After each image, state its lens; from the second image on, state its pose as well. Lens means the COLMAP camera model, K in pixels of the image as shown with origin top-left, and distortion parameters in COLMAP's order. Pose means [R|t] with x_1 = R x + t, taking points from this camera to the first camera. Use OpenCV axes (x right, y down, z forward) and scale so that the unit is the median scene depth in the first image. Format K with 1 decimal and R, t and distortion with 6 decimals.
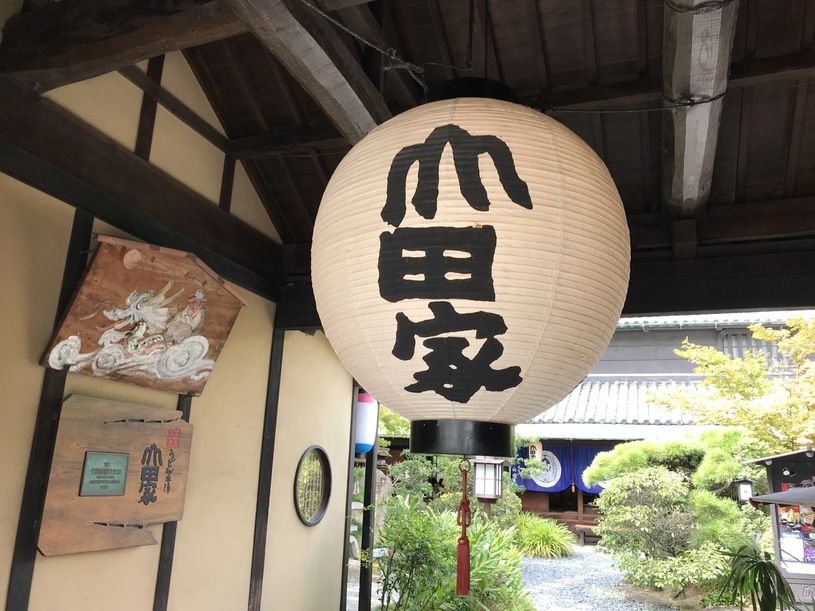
lens RADIAL K [[669.0, 0, 407.5], [0, 669.0, 305.5], [0, 0, 1]] dist [-0.001411, 0.000272]
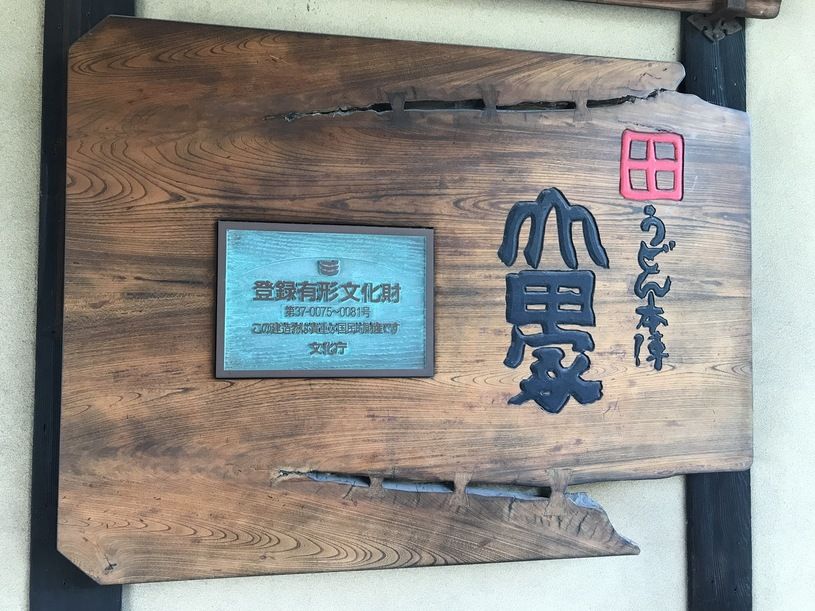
lens RADIAL K [[790.2, 0, 407.5], [0, 790.2, 305.5], [0, 0, 1]] dist [0.001944, -0.000683]
pose [[0.519417, -0.075982, -0.851136, -0.150807], [0.229170, 0.971938, 0.053088, 0.227153], [0.823217, -0.222630, 0.522254, 0.798100]]
